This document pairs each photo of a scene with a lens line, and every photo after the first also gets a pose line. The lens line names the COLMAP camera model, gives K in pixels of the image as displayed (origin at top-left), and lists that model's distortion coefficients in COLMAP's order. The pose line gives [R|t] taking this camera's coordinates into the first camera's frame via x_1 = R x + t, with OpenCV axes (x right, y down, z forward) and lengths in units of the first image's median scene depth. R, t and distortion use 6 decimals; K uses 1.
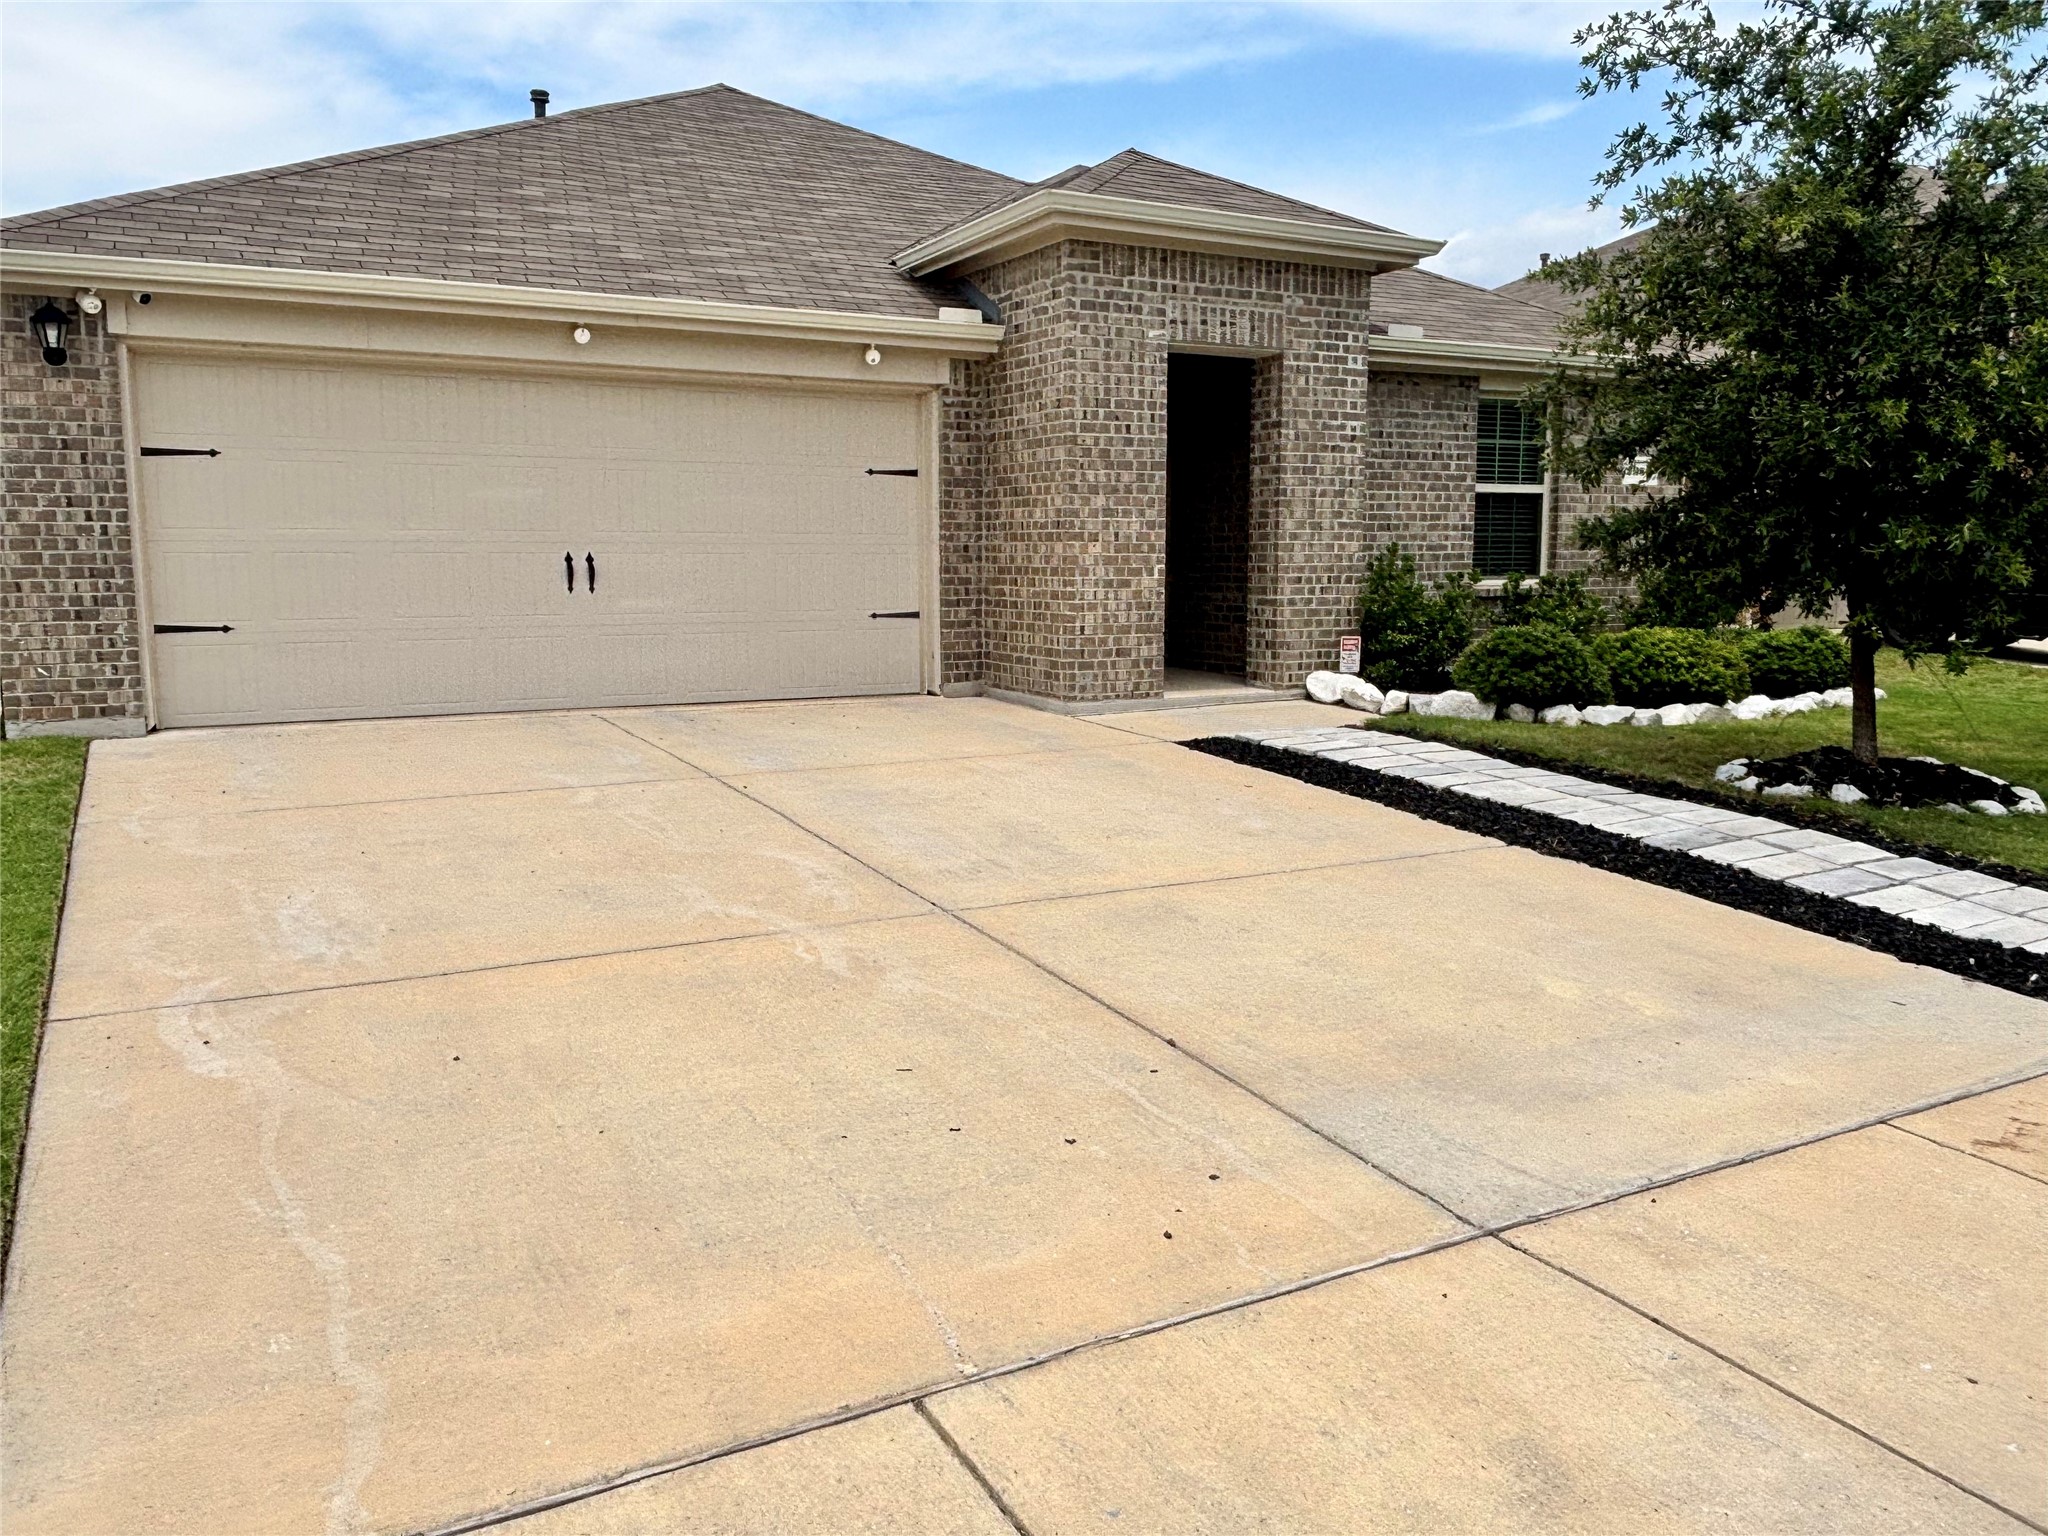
lens RADIAL K [[1517.9, 0, 1024.0], [0, 1517.9, 768.0], [0, 0, 1]] dist [0.025249, 0.001211]
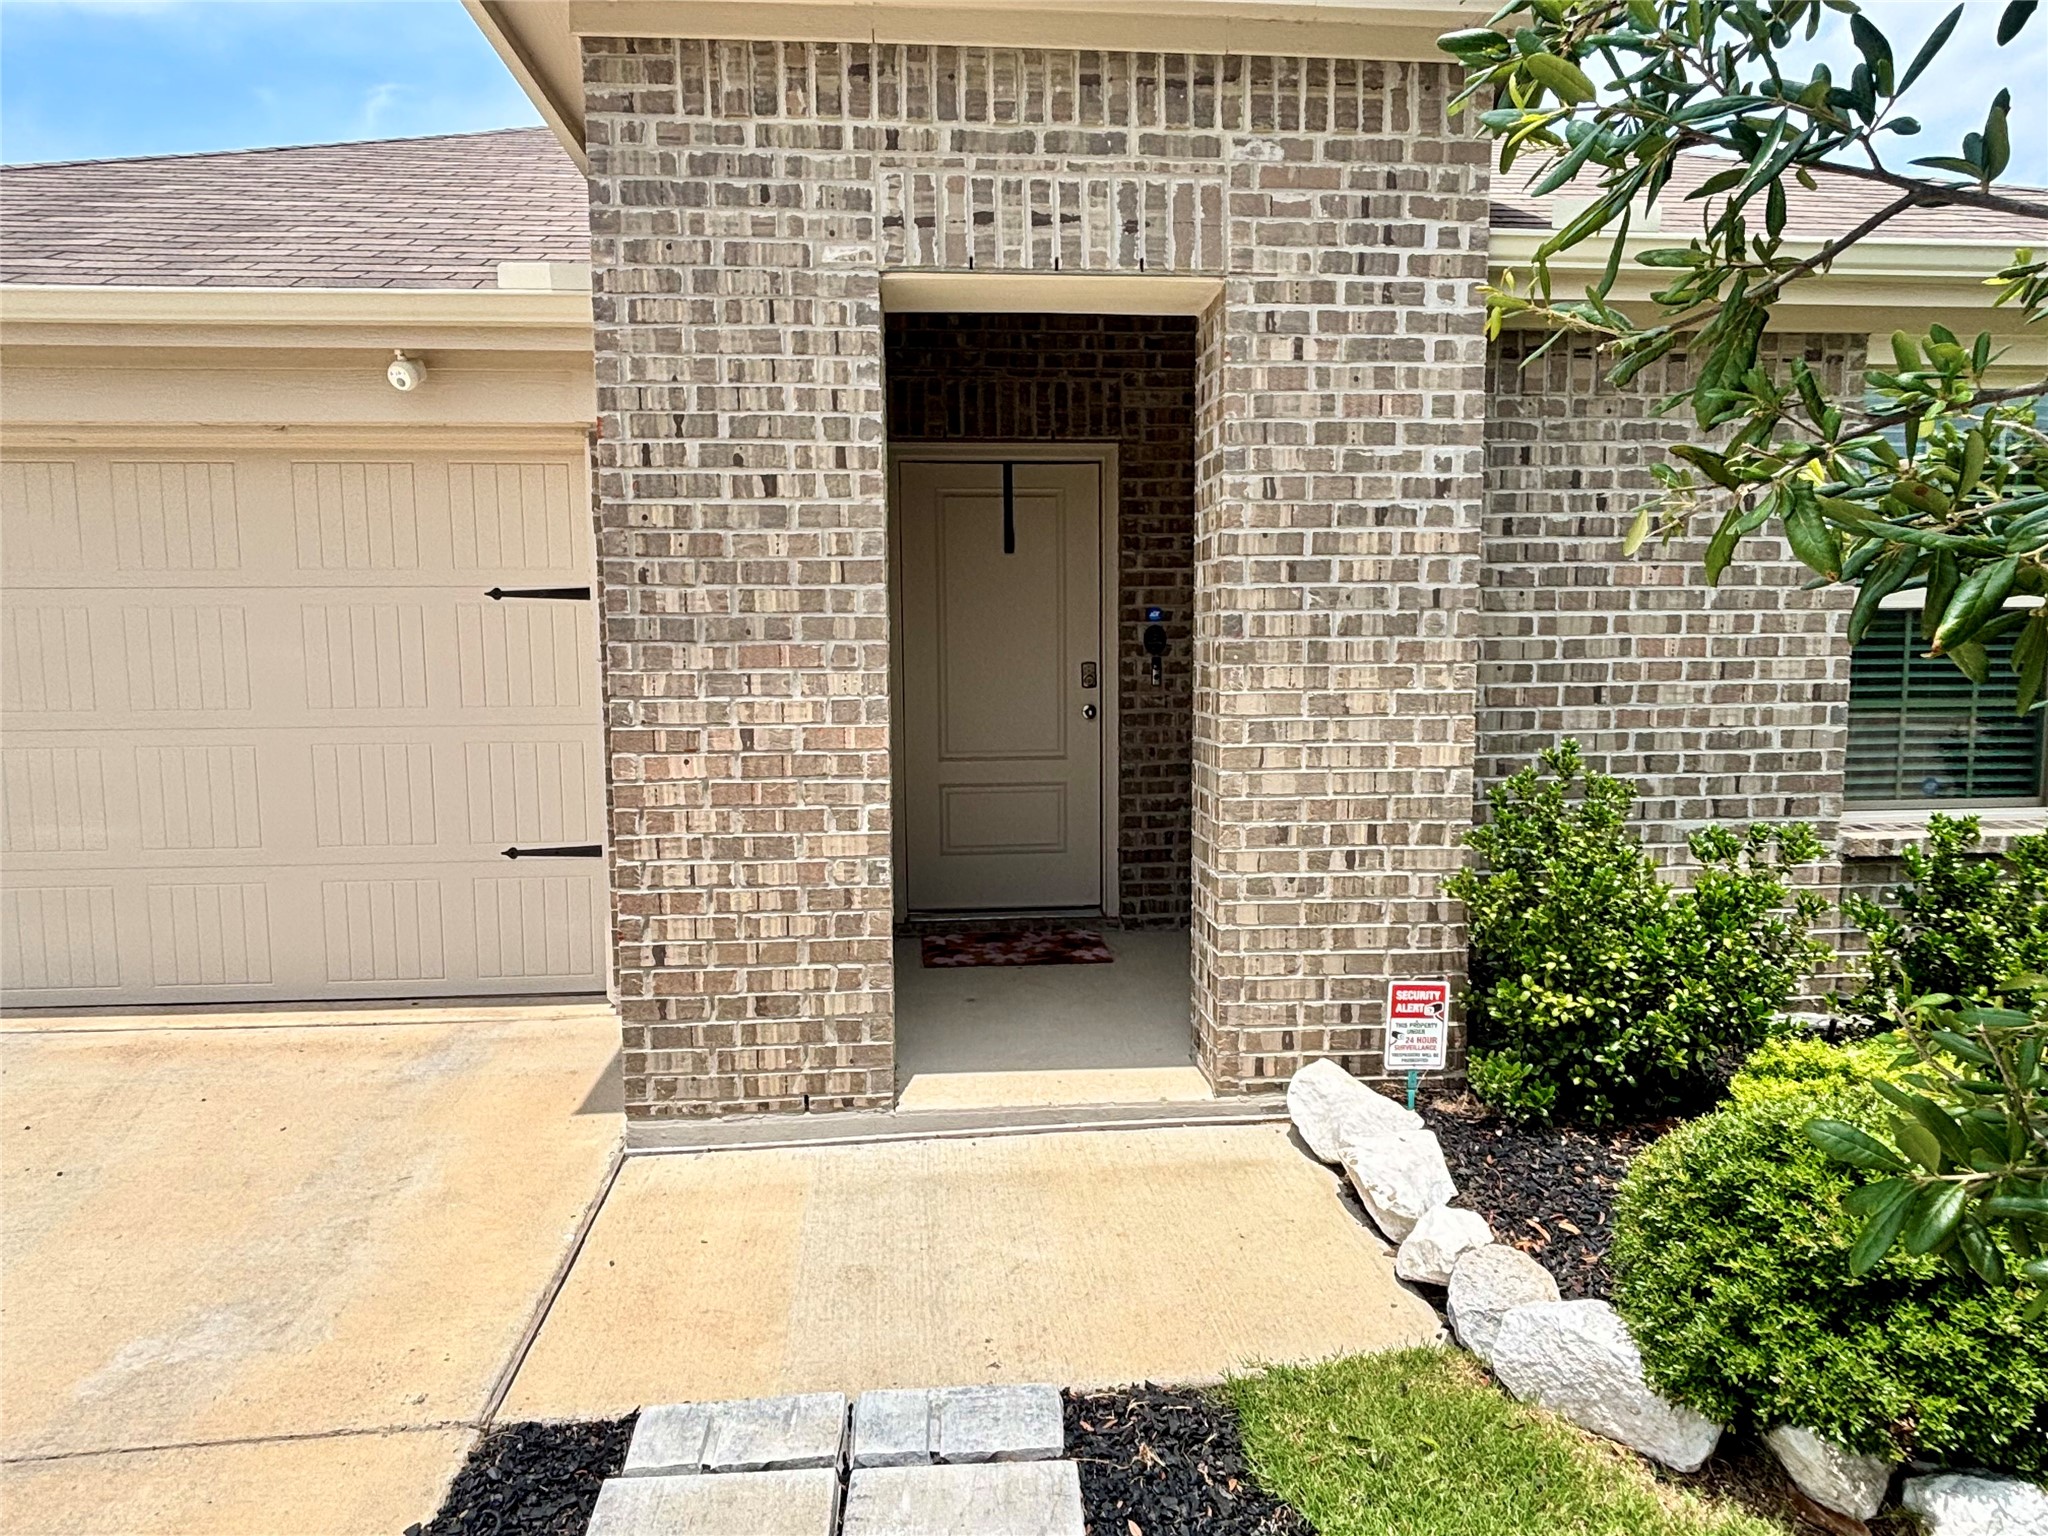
lens RADIAL K [[1248.0, 0, 1024.0], [0, 1248.0, 768.0], [0, 0, 1]] dist [0.004484, -0.004364]
pose [[0.915296, 0.038038, -0.400981, 0.265026], [-0.052319, 0.998324, -0.024721, -0.136838], [0.399369, 0.043606, 0.915753, 0.697027]]
